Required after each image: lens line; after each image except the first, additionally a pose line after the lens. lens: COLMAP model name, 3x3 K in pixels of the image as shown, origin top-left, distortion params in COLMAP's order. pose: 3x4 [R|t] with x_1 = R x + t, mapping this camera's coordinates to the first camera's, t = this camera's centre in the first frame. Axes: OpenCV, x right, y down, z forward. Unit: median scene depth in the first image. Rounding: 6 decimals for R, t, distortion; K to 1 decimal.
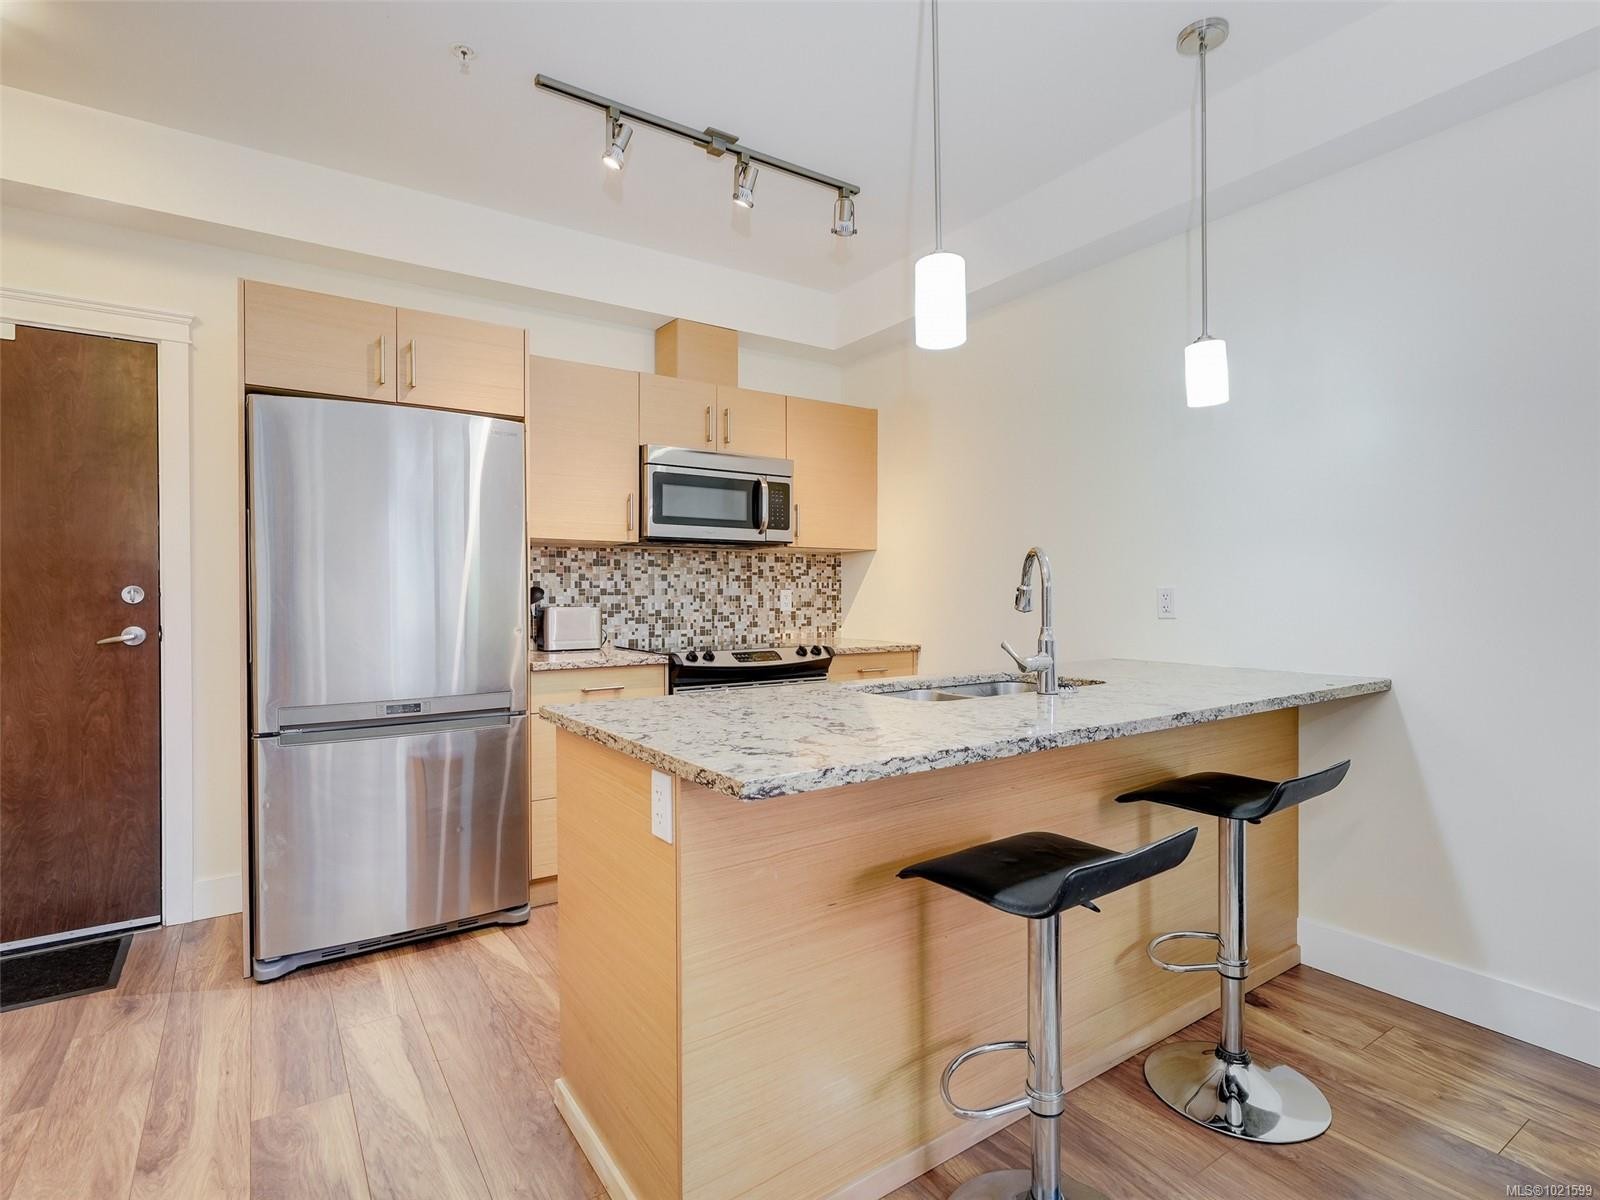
lens RADIAL K [[809.5, 0, 800.0], [0, 809.5, 600.0], [0, 0, 1]] dist [0.001201, 0.001174]
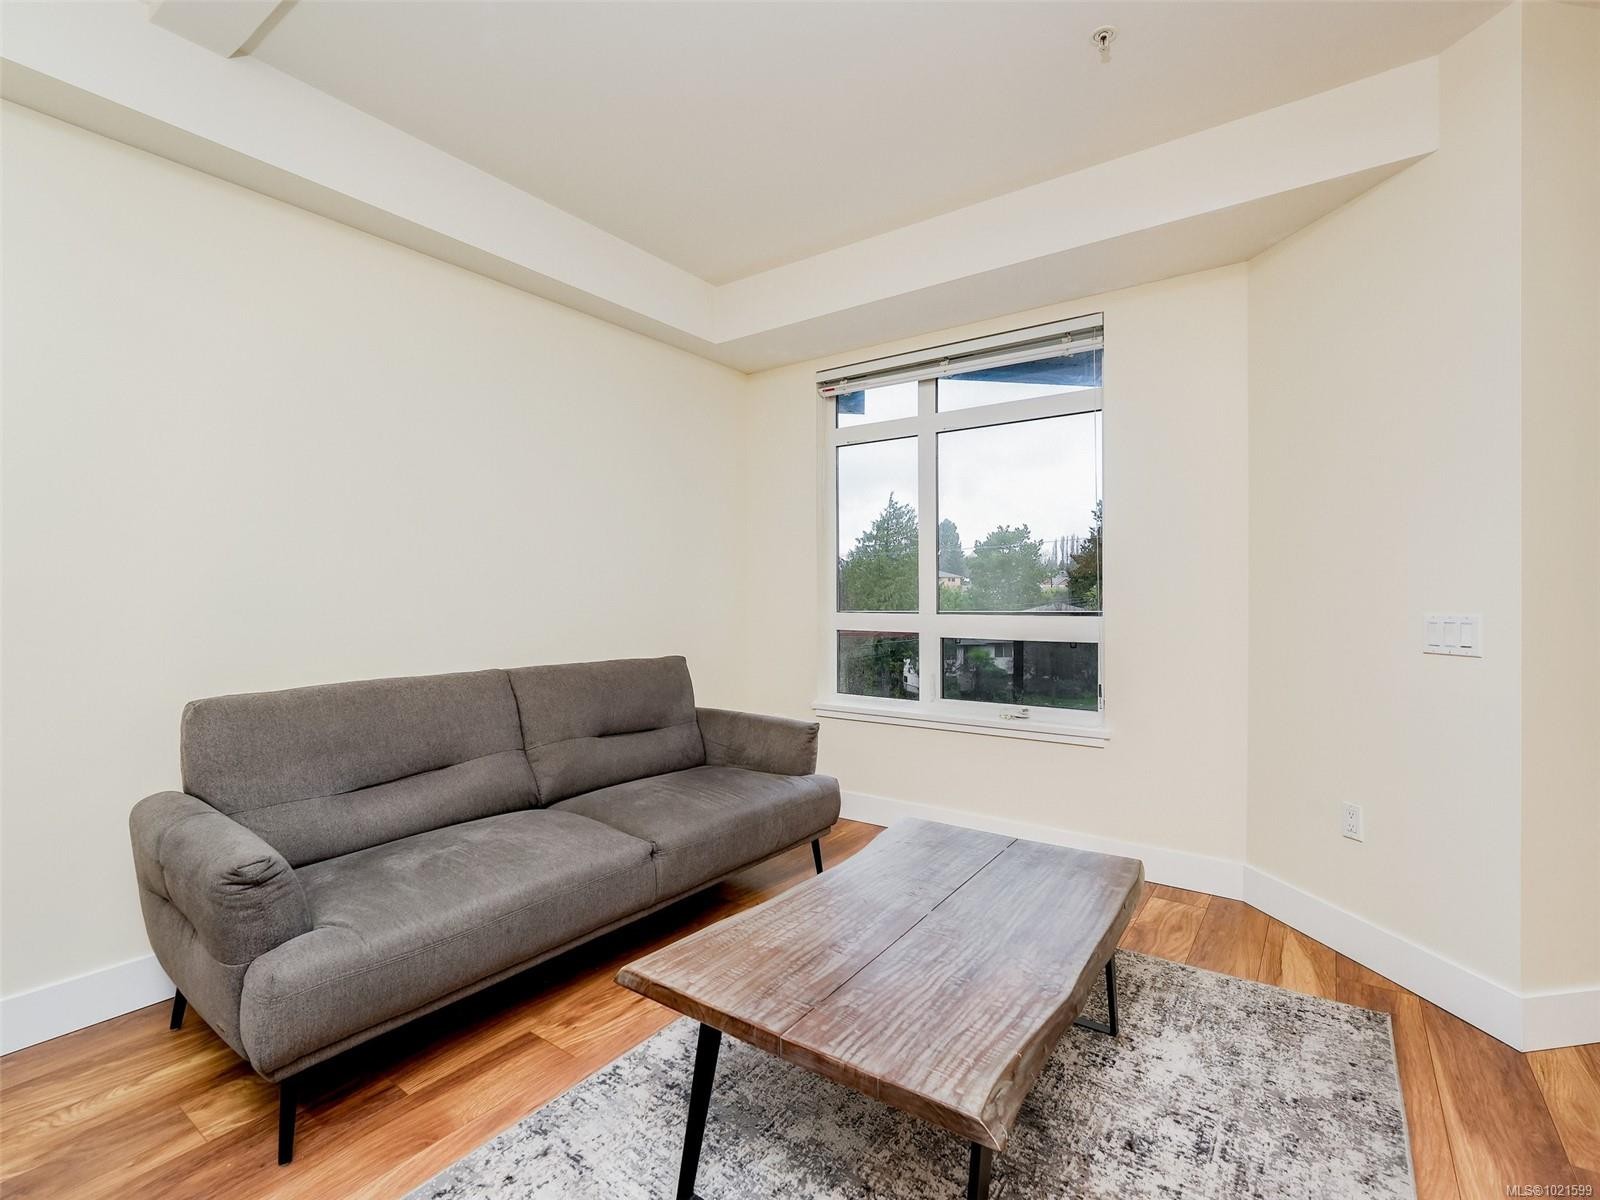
lens RADIAL K [[758.5, 0, 800.0], [0, 758.5, 600.0], [0, 0, 1]] dist [-0.000968, -0.000009]
pose [[-0.347151, -0.002228, 0.937807, -0.131416], [0.011429, 0.999913, 0.006606, -0.001326], [-0.937740, 0.013012, -0.347095, 0.175277]]
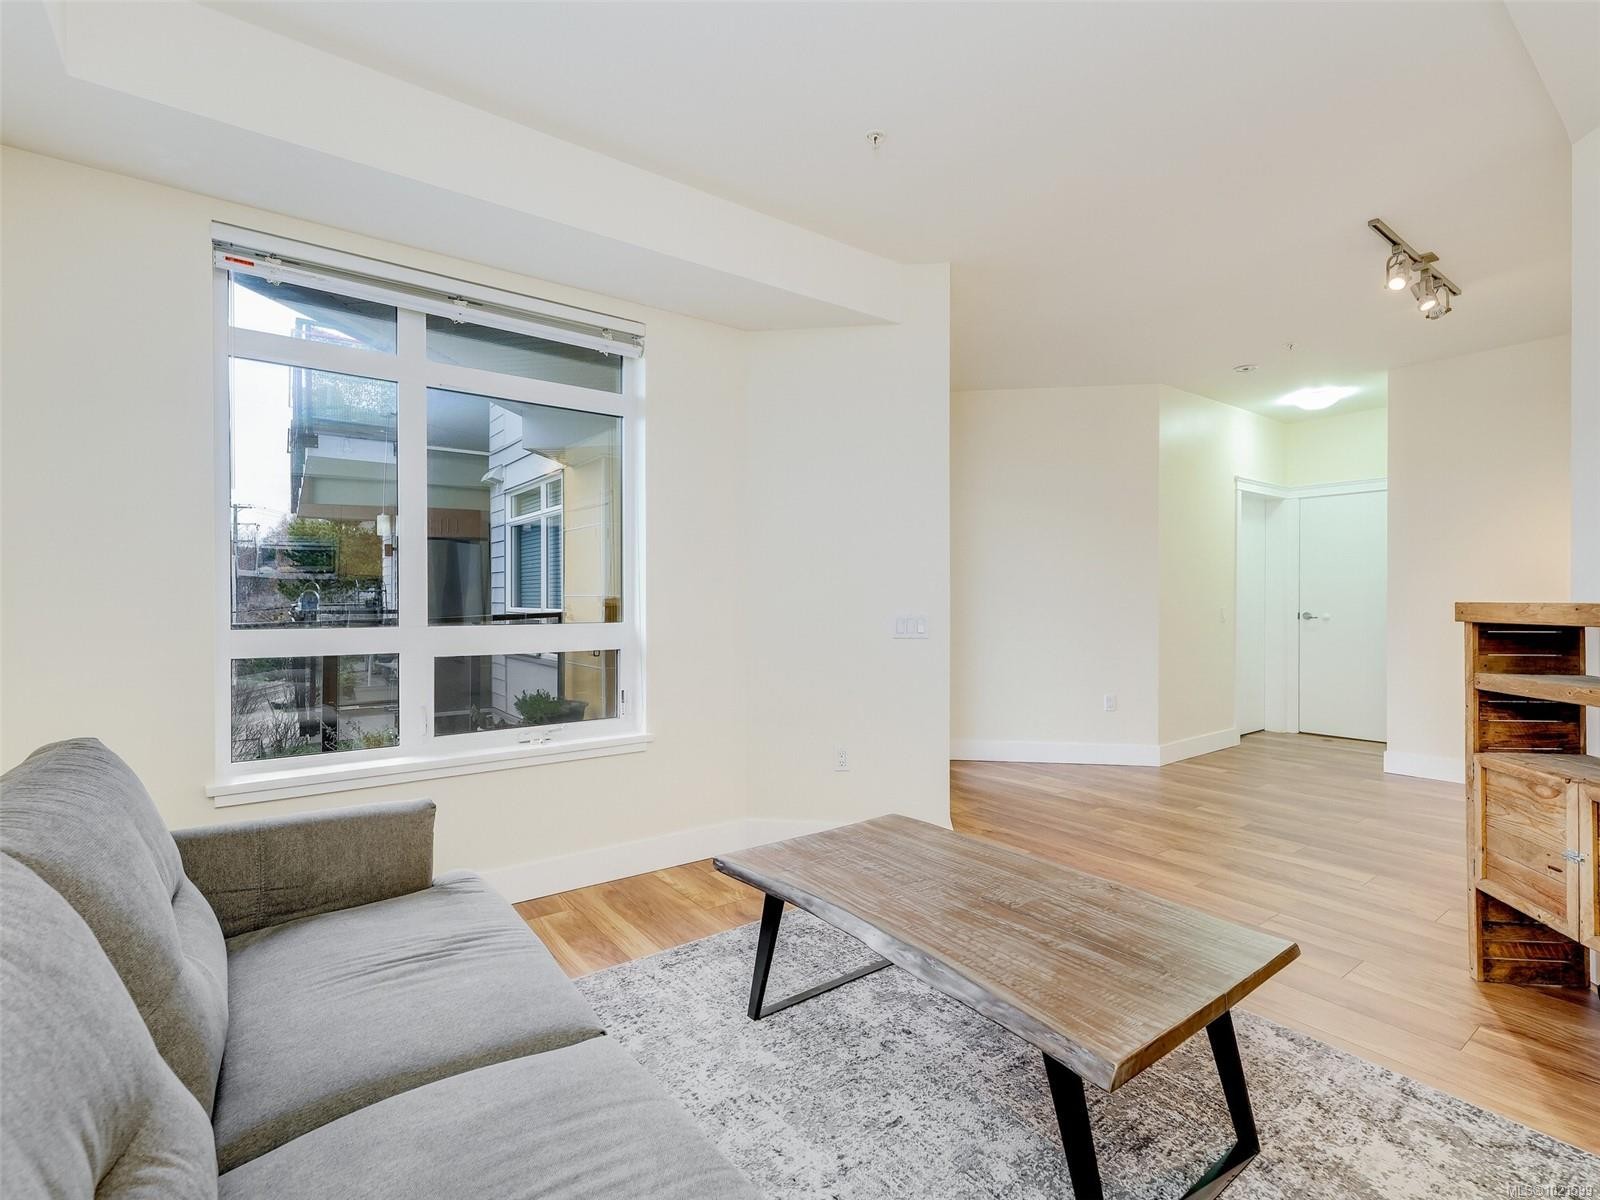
lens RADIAL K [[758.5, 0, 800.0], [0, 758.5, 600.0], [0, 0, 1]] dist [-0.000968, -0.000009]
pose [[-0.998399, 0.001945, -0.056536, 0.388880], [0.001221, 0.999917, 0.012841, -0.009469], [0.056556, 0.012752, -0.998318, 0.422637]]
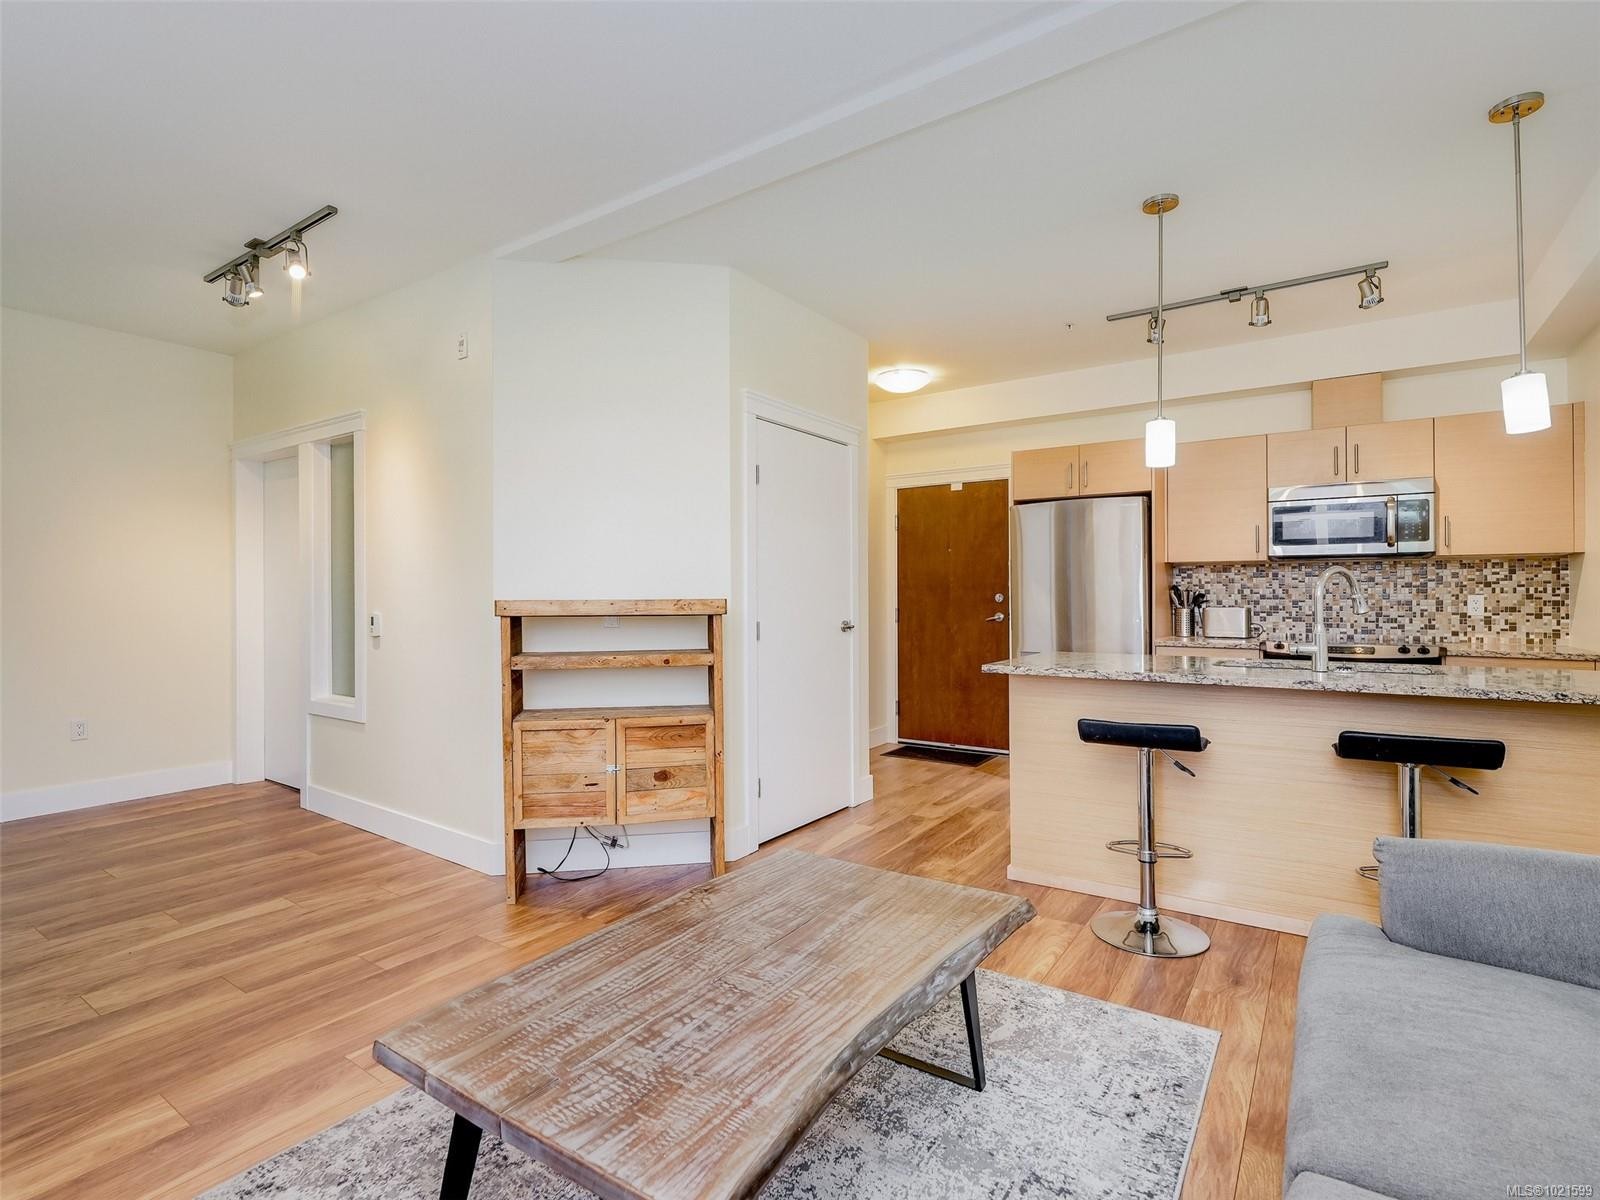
lens RADIAL K [[778.6, 0, 800.0], [0, 778.6, 600.0], [0, 0, 1]] dist [-0.000357, -0.000452]
pose [[0.366251, 0.006523, -0.930493, 0.639230], [-0.007480, 0.999964, 0.004066, -0.004147], [0.930486, 0.005471, 0.366287, -0.176332]]
